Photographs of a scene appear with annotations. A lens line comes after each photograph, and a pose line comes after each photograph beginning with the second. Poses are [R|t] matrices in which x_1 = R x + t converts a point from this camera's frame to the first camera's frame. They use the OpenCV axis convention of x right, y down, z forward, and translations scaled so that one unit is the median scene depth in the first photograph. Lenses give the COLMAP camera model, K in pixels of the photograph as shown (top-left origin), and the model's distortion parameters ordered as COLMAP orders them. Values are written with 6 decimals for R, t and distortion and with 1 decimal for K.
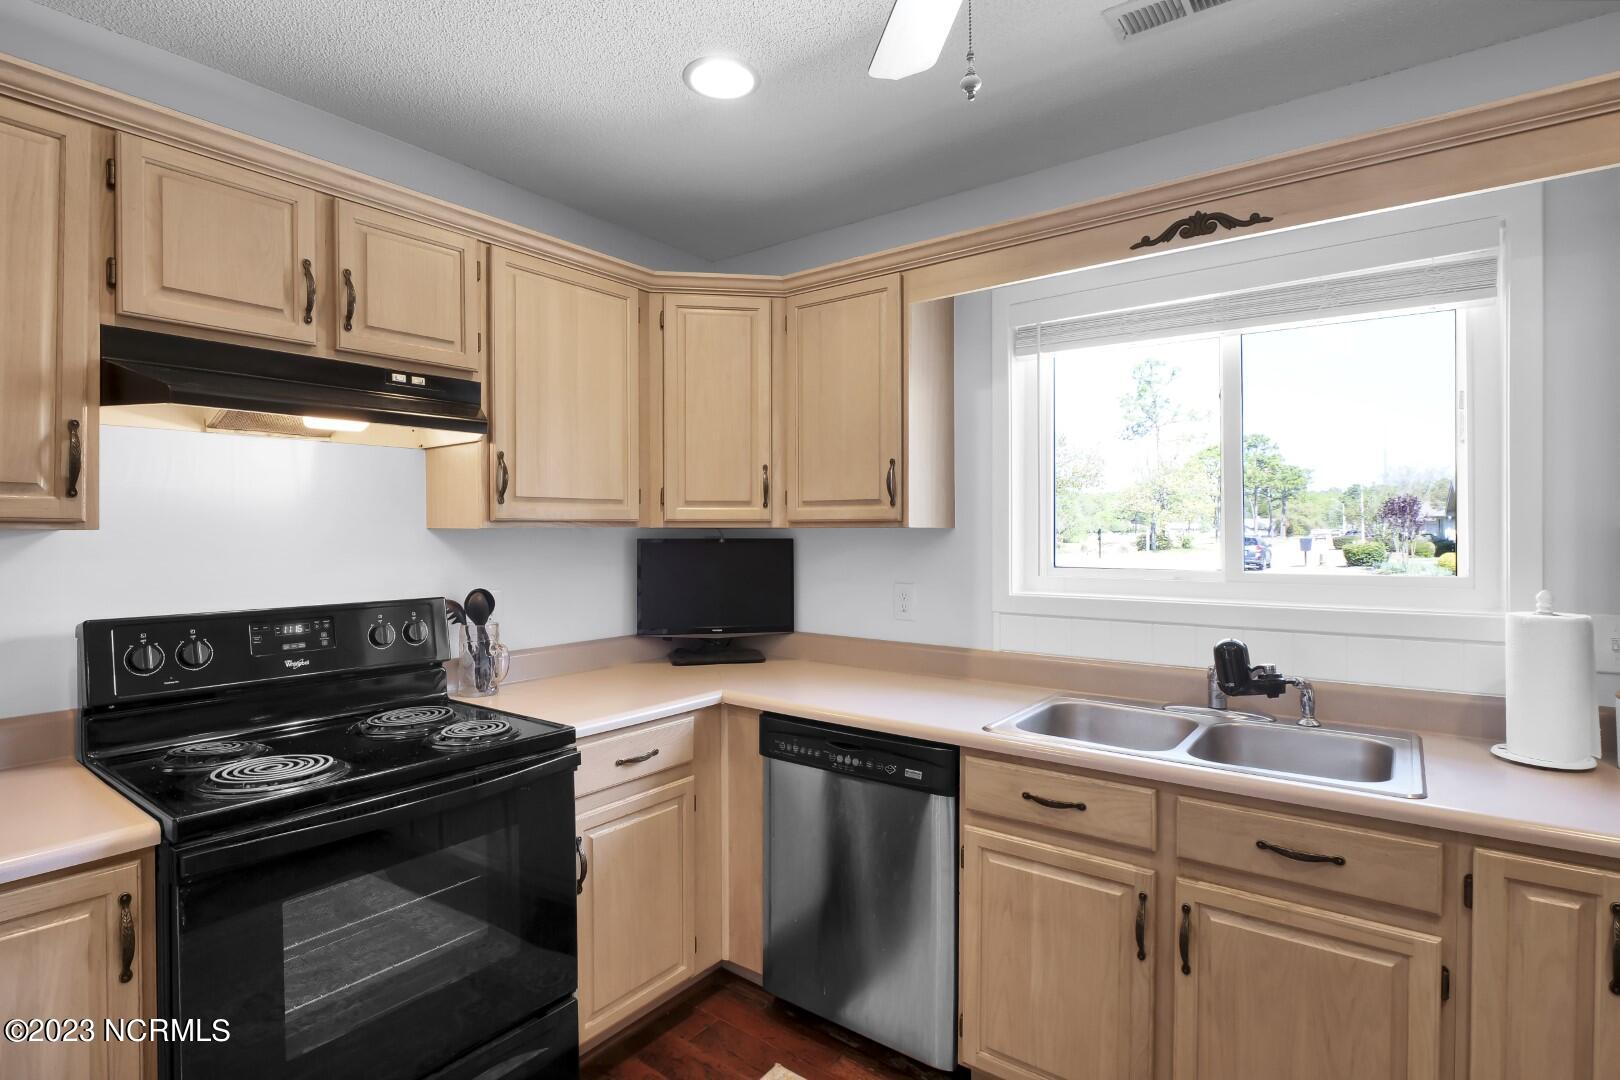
lens RADIAL K [[789.3, 0, 809.0], [0, 789.3, 538.0], [0, 0, 1]] dist [-0.005700, -0.000490]
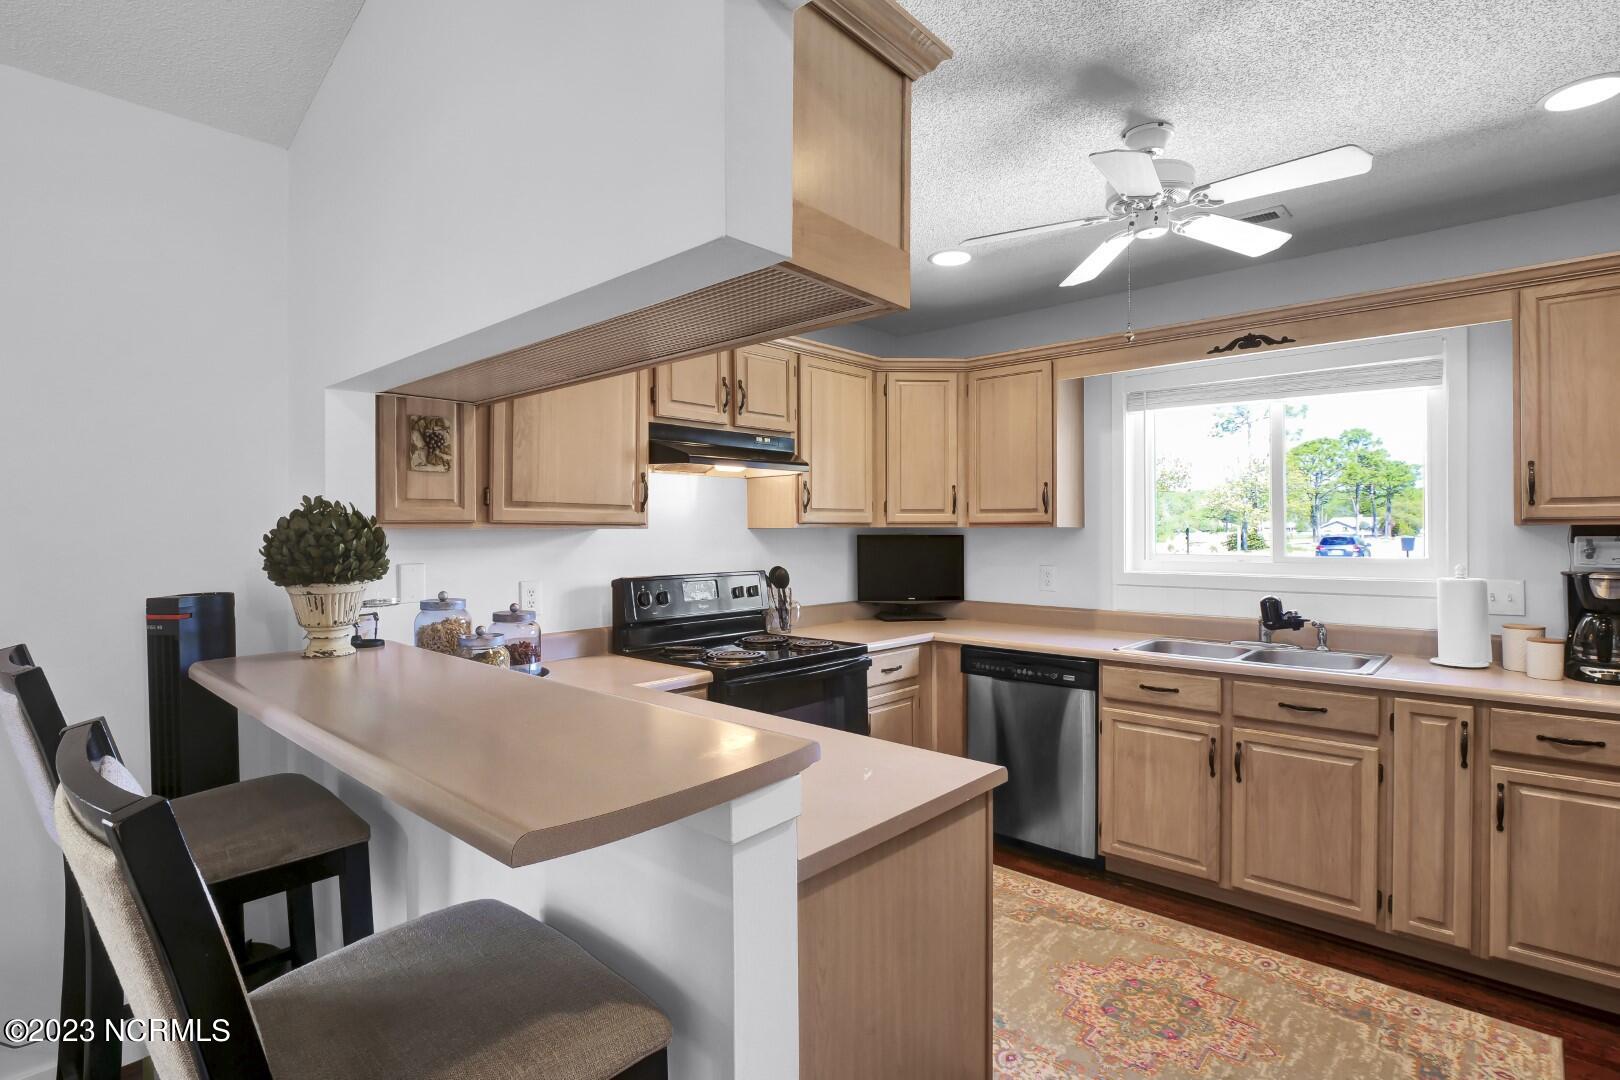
lens RADIAL K [[789.3, 0, 810.2], [0, 789.3, 534.5], [0, 0, 1]] dist [-0.005700, -0.000490]
pose [[0.995618, 0.000261, -0.093508, -0.240780], [-0.000585, 0.999994, -0.003432, 0.007222], [0.093507, 0.003472, 0.995613, -0.656559]]
